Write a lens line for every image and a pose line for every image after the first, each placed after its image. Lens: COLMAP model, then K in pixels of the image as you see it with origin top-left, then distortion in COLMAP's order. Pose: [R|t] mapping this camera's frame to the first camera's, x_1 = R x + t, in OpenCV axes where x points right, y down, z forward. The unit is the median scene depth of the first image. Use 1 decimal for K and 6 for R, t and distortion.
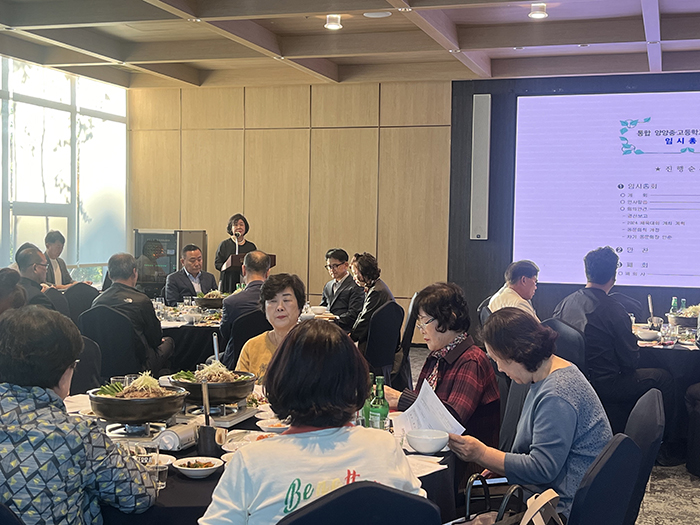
lens RADIAL K [[992.9, 0, 350.0], [0, 992.9, 262.5], [0, 0, 1]] dist [0.020694, 0.099789]
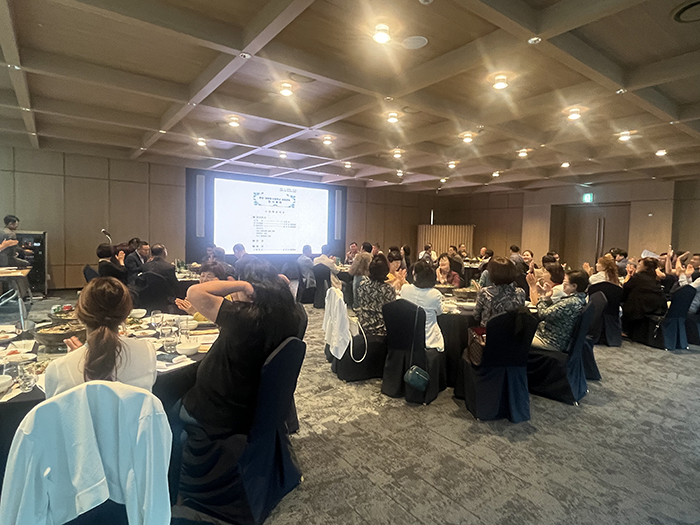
lens RADIAL K [[400.3, 0, 350.0], [0, 400.3, 262.5], [0, 0, 1]] dist [-0.001001, -0.000133]
pose [[0.588422, -0.051213, 0.806930, -0.451522], [0.012401, 0.998446, 0.054324, -0.009972], [-0.808459, -0.021959, 0.588143, 0.158006]]
